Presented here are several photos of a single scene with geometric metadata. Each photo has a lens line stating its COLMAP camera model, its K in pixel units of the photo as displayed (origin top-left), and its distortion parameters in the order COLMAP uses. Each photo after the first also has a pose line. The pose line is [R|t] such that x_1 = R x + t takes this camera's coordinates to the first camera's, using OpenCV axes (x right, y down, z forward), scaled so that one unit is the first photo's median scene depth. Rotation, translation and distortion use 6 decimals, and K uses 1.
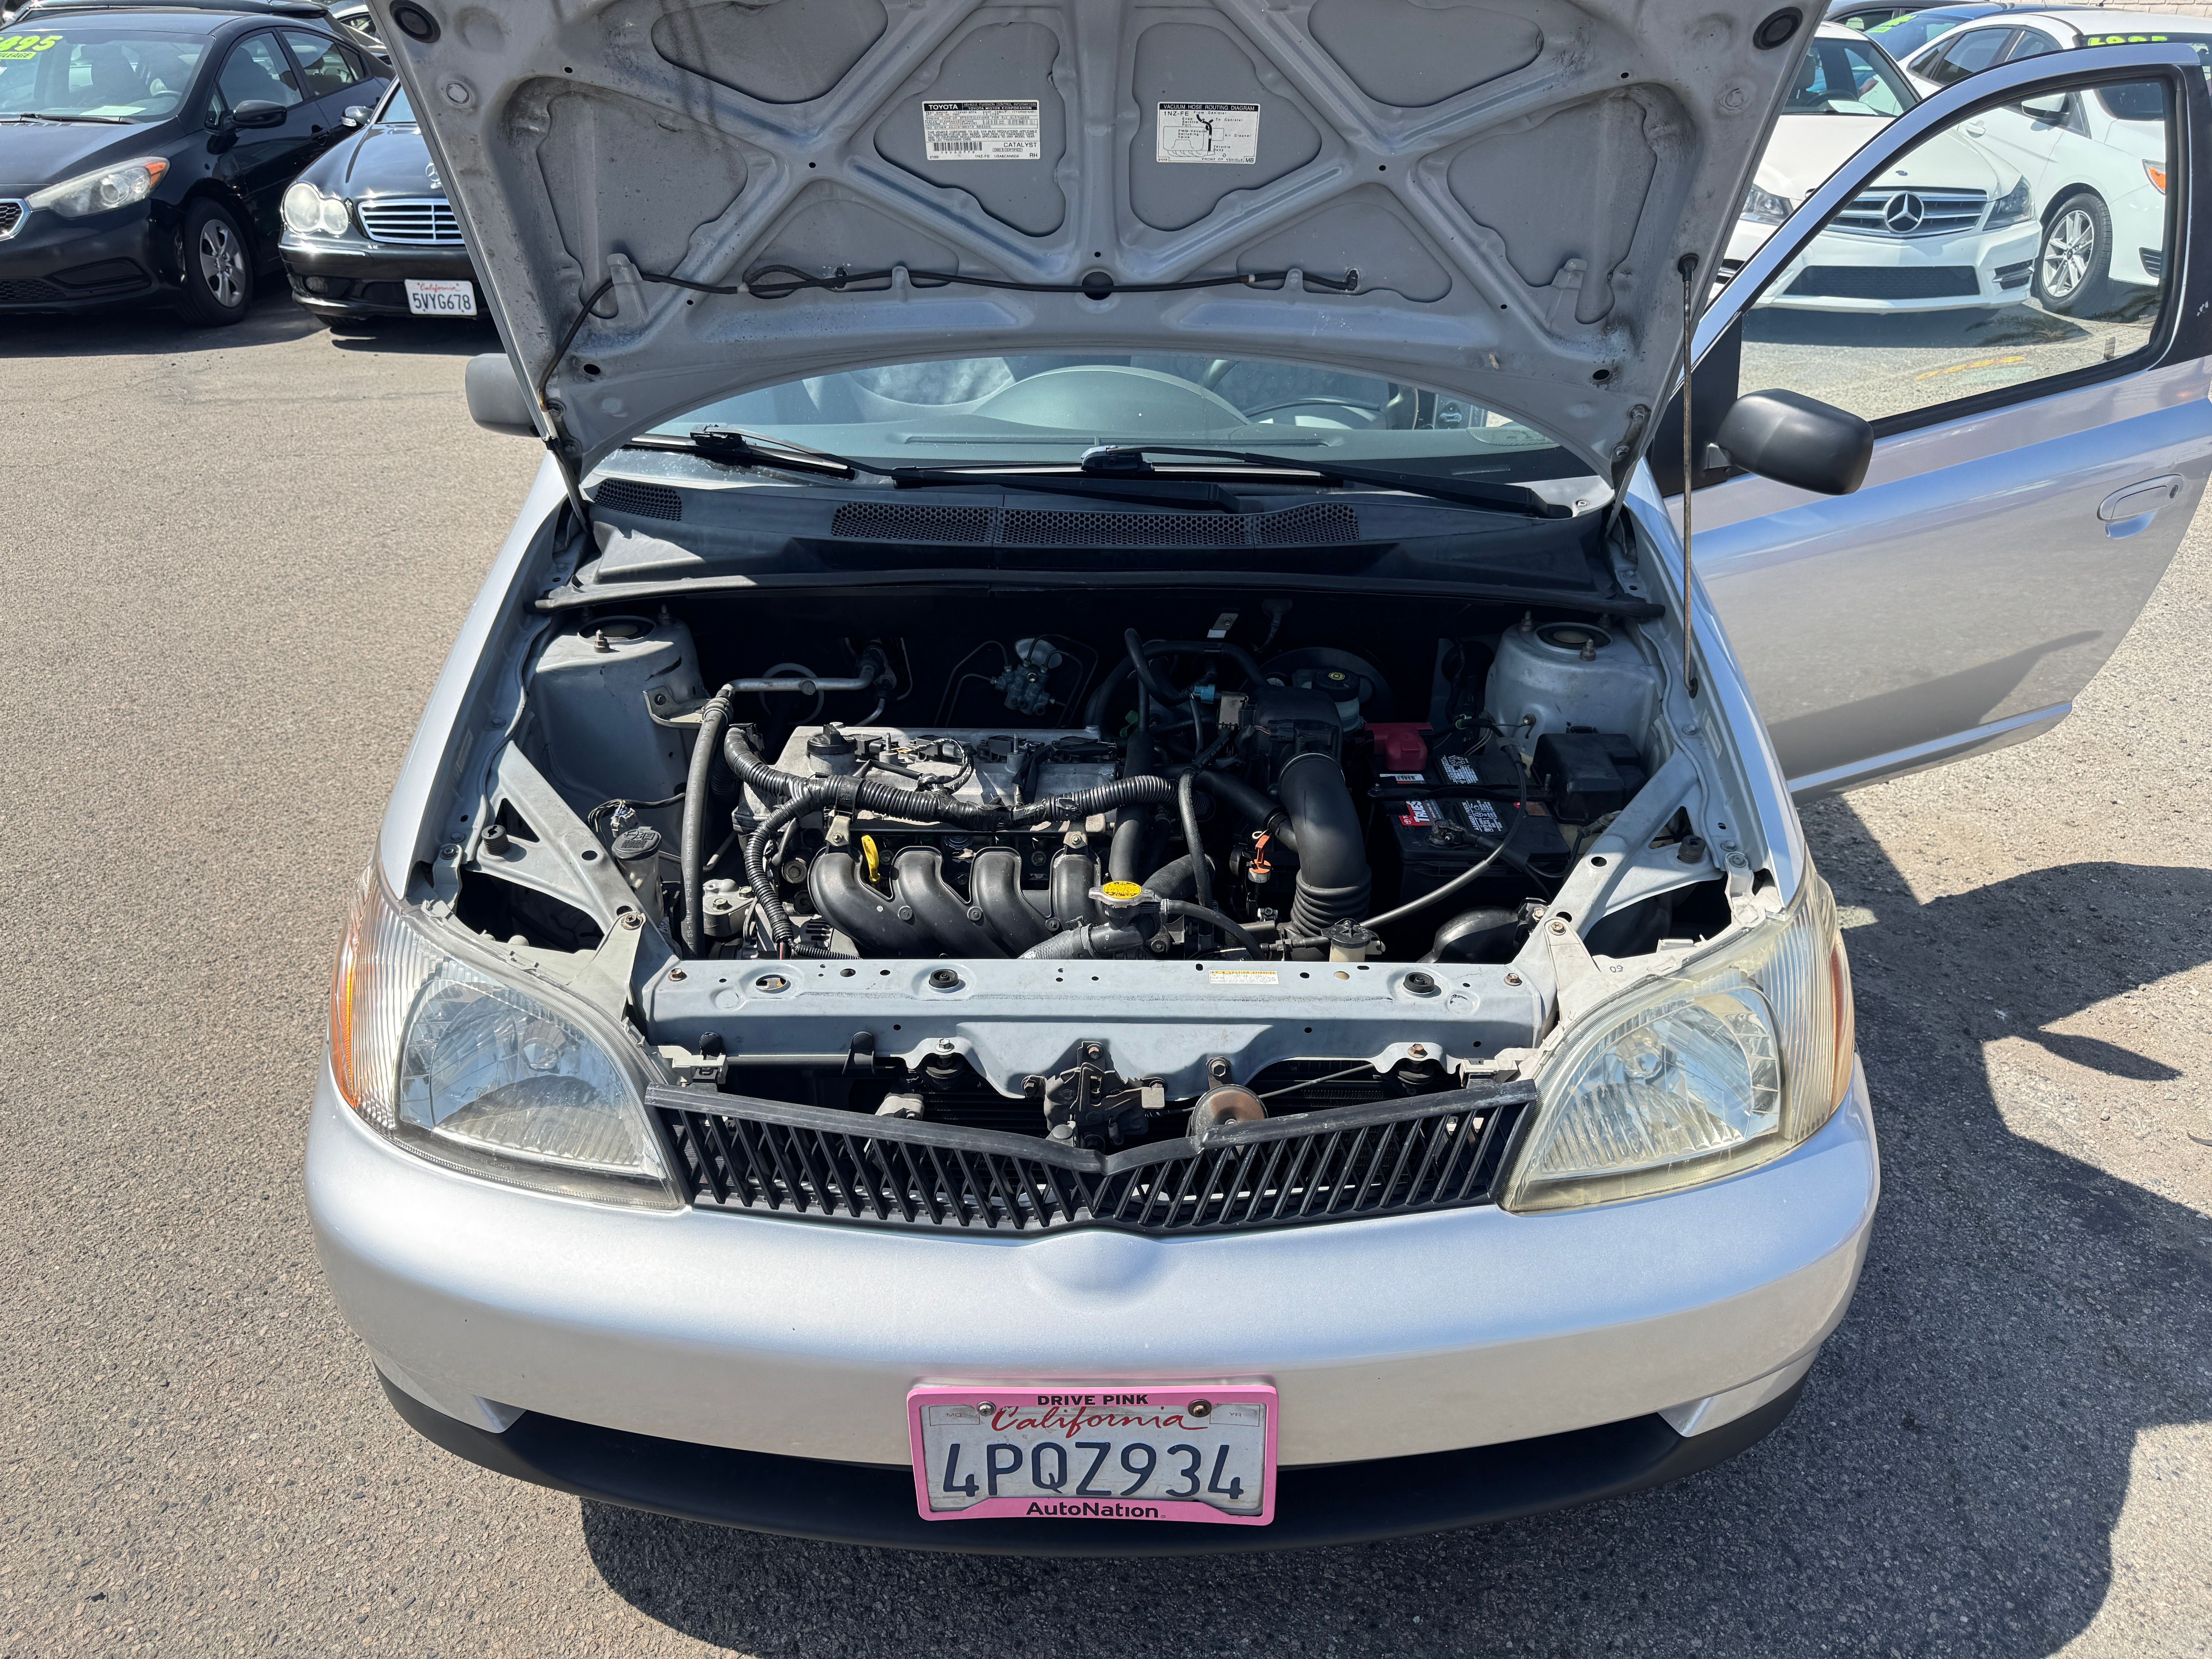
lens RADIAL K [[1556.5, 0, 1101.4], [0, 1556.5, 819.9], [0, 0, 1]] dist [0.043661, -0.048527]
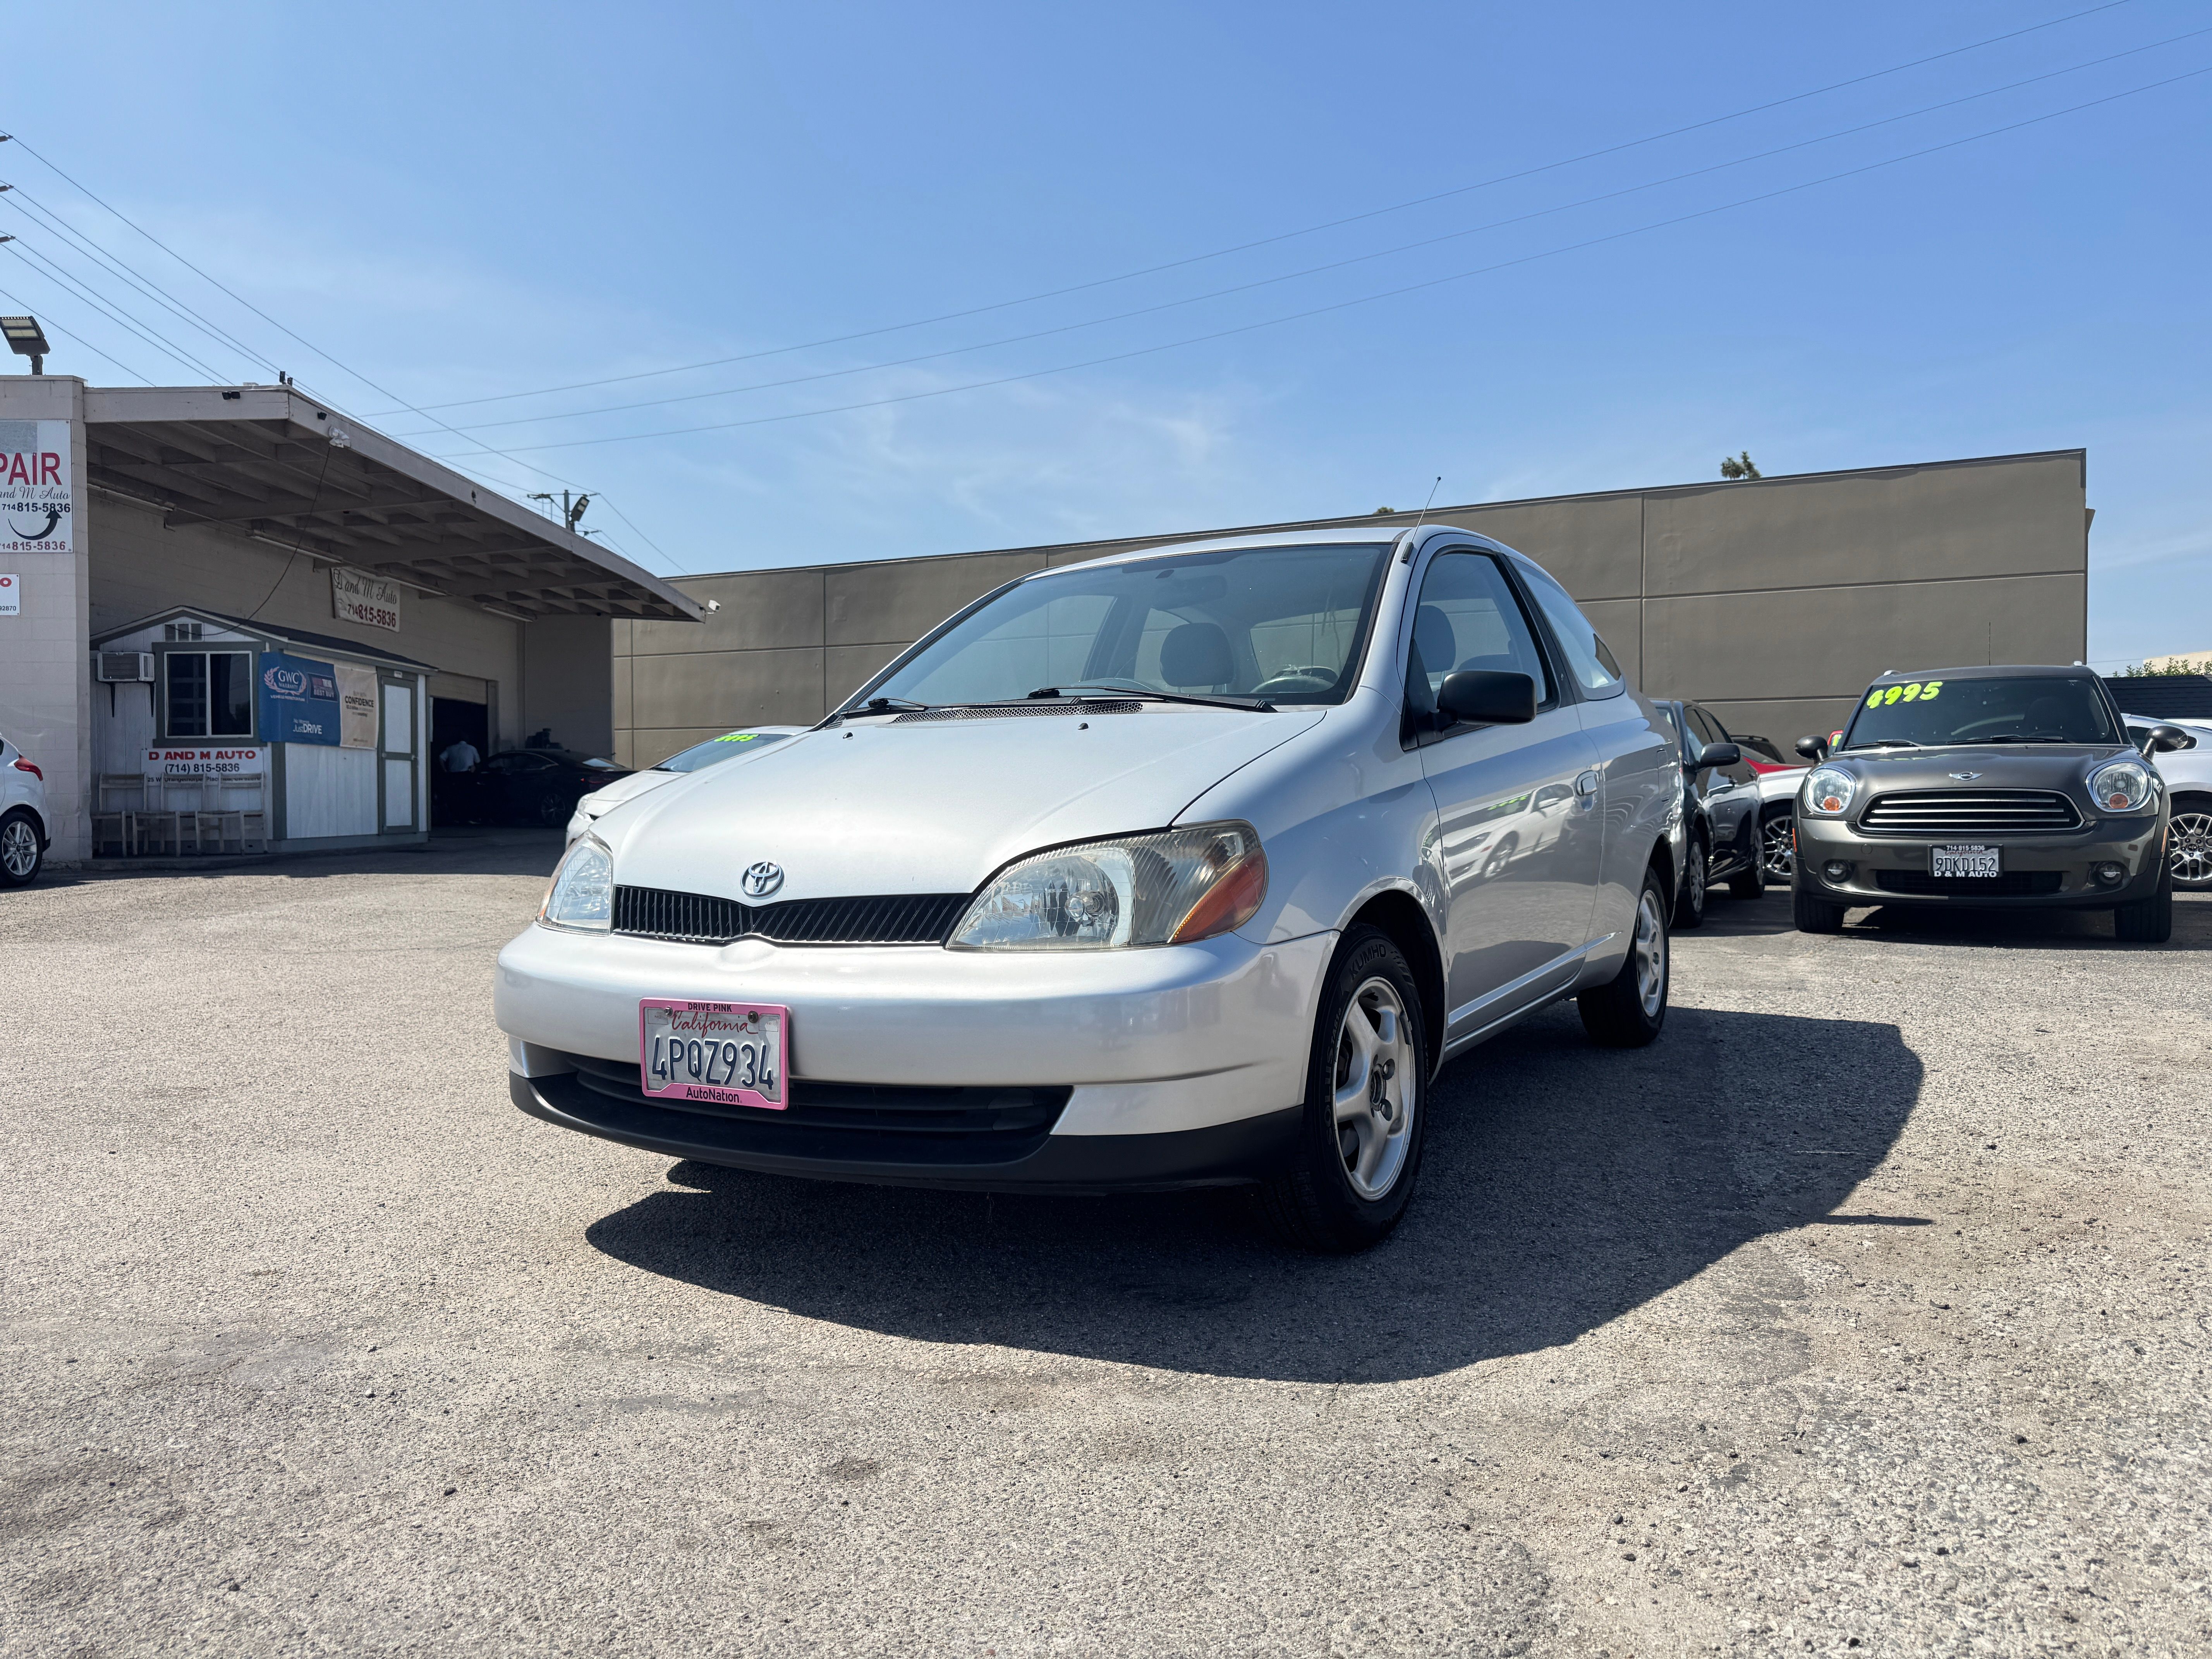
lens RADIAL K [[1556.5, 0, 1108.4], [0, 1556.5, 829.4], [0, 0, 1]] dist [0.043661, -0.048527]
pose [[0.867255, -0.003237, -0.497854, 0.239149], [-0.217949, 0.896600, -0.385494, 0.141413], [0.447624, 0.442829, 0.776876, -0.061264]]
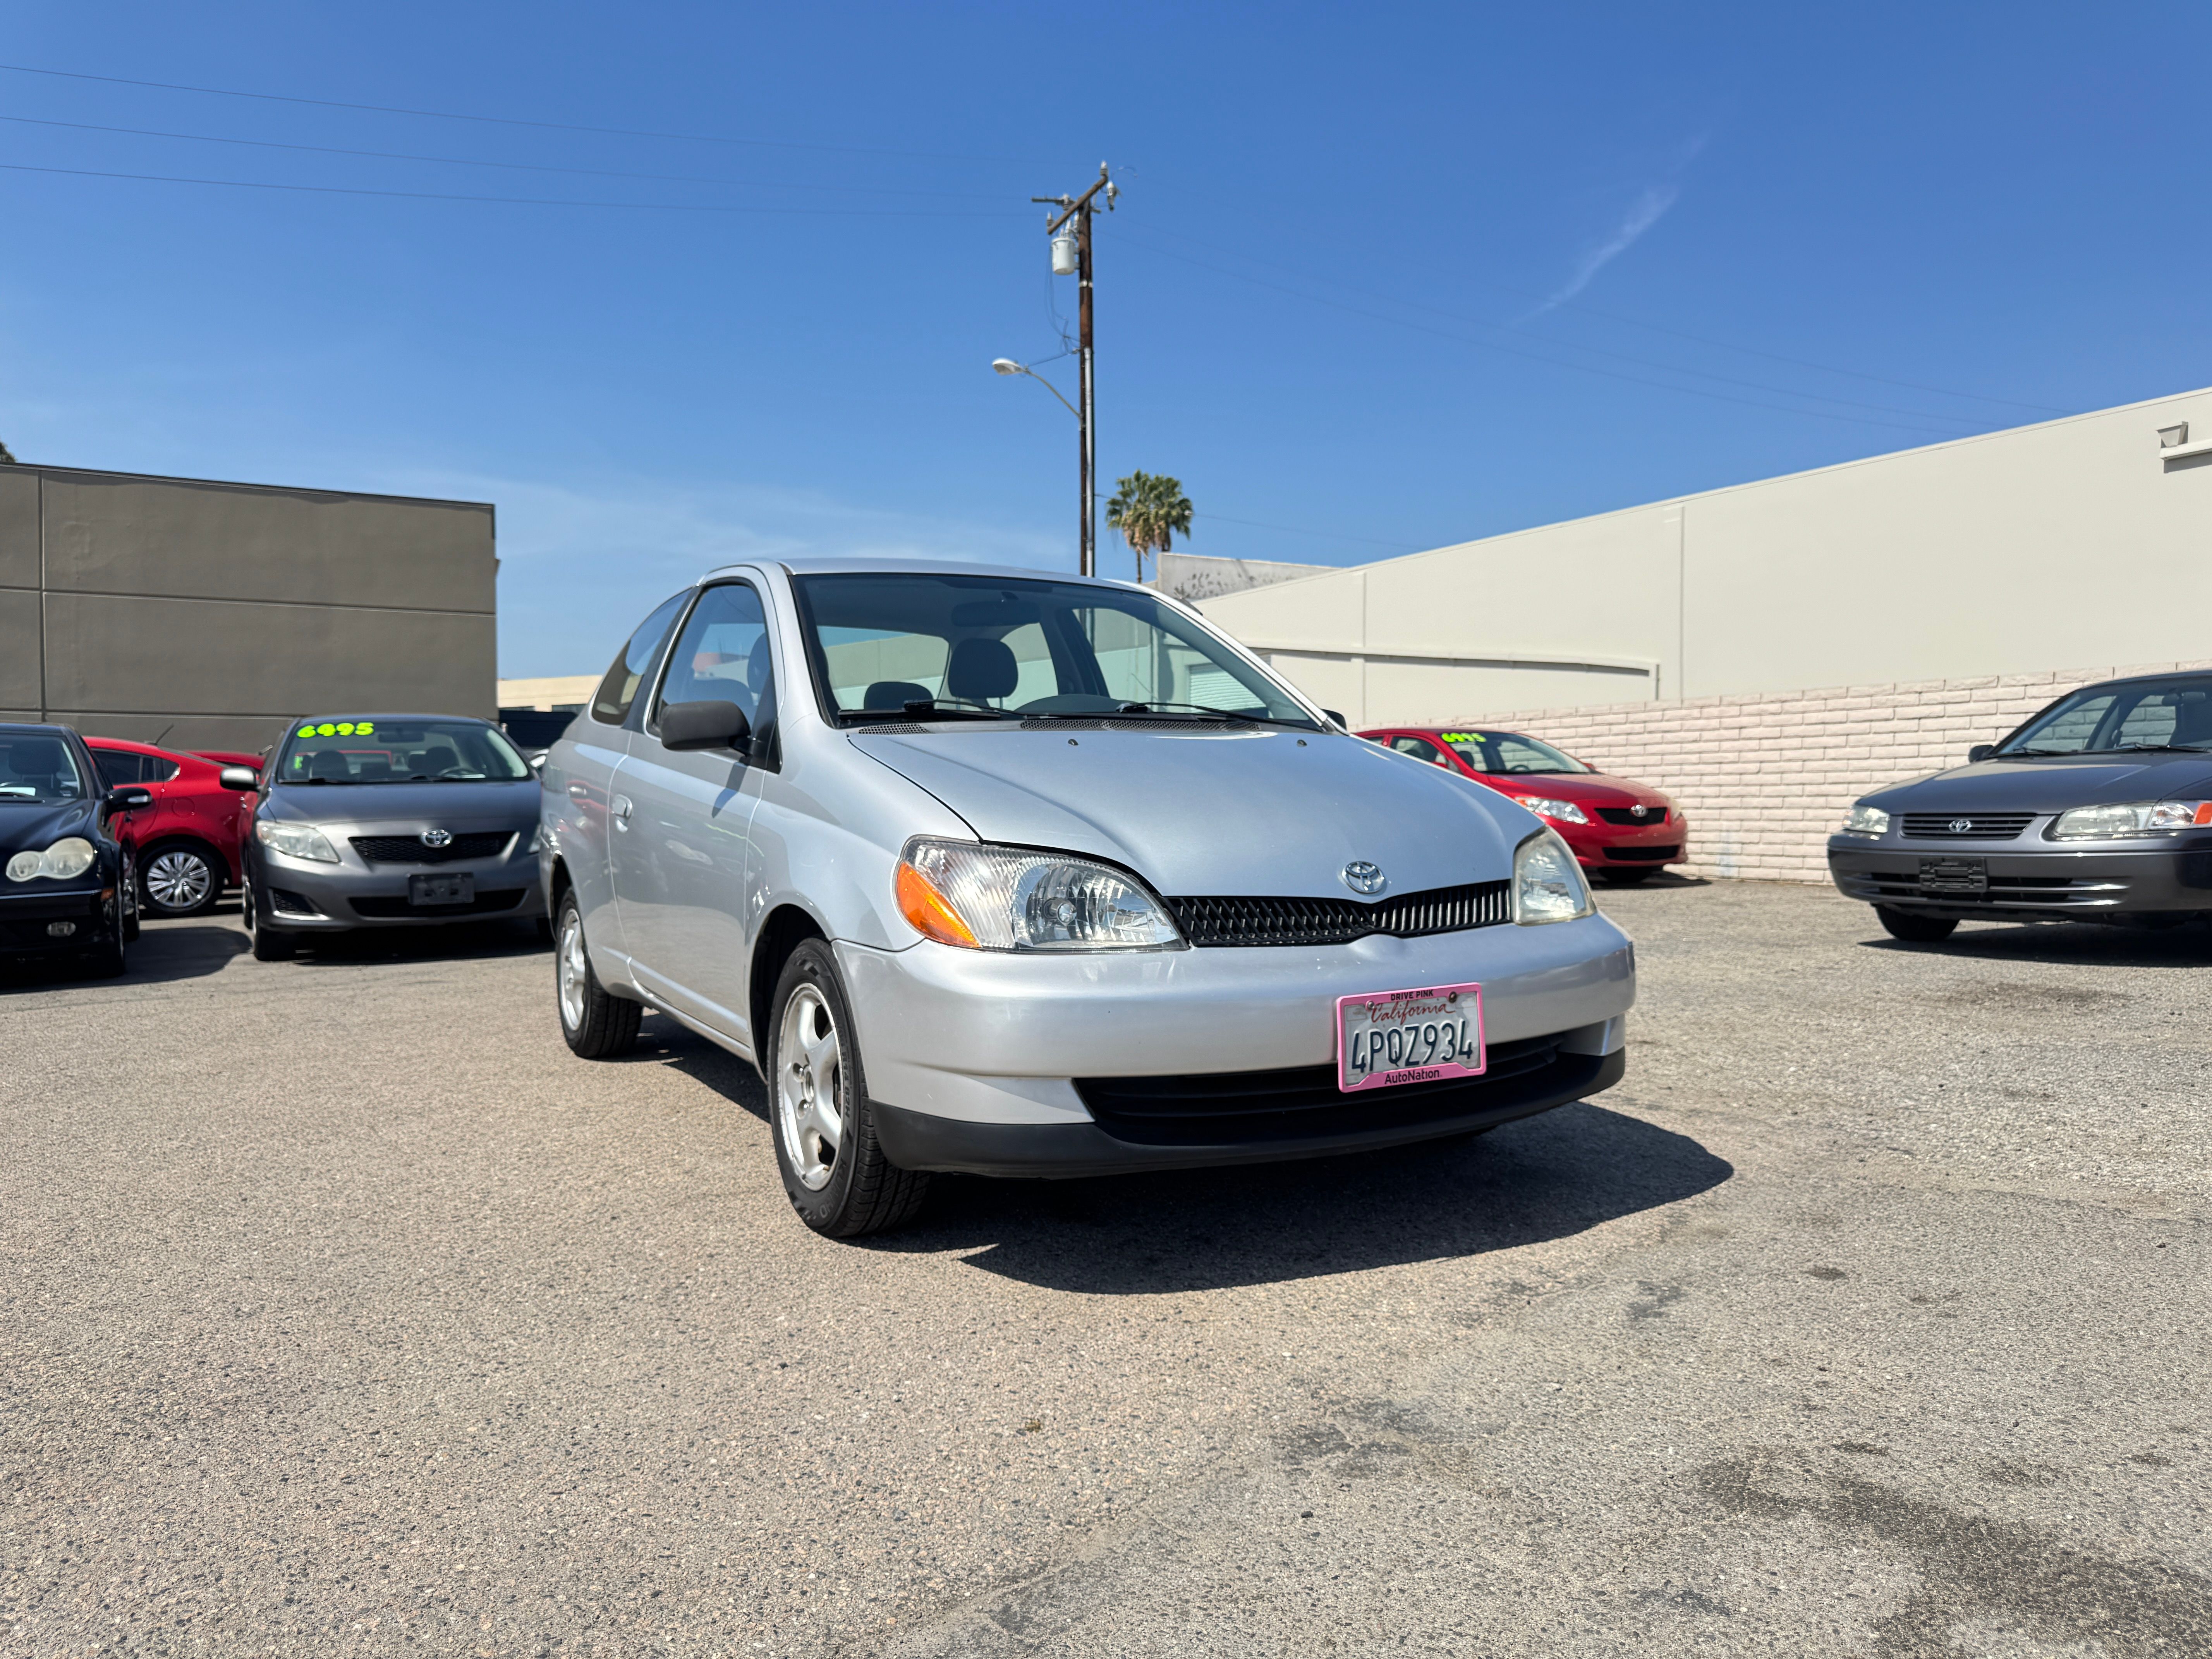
lens RADIAL K [[1557.9, 0, 1095.8], [0, 1557.9, 831.6], [0, 0, 1]] dist [0.031121, -0.034919]
pose [[0.874256, -0.026928, 0.484717, -0.238856], [0.240305, 0.891560, -0.383894, 0.152508], [-0.421817, 0.452101, 0.785923, -0.092930]]
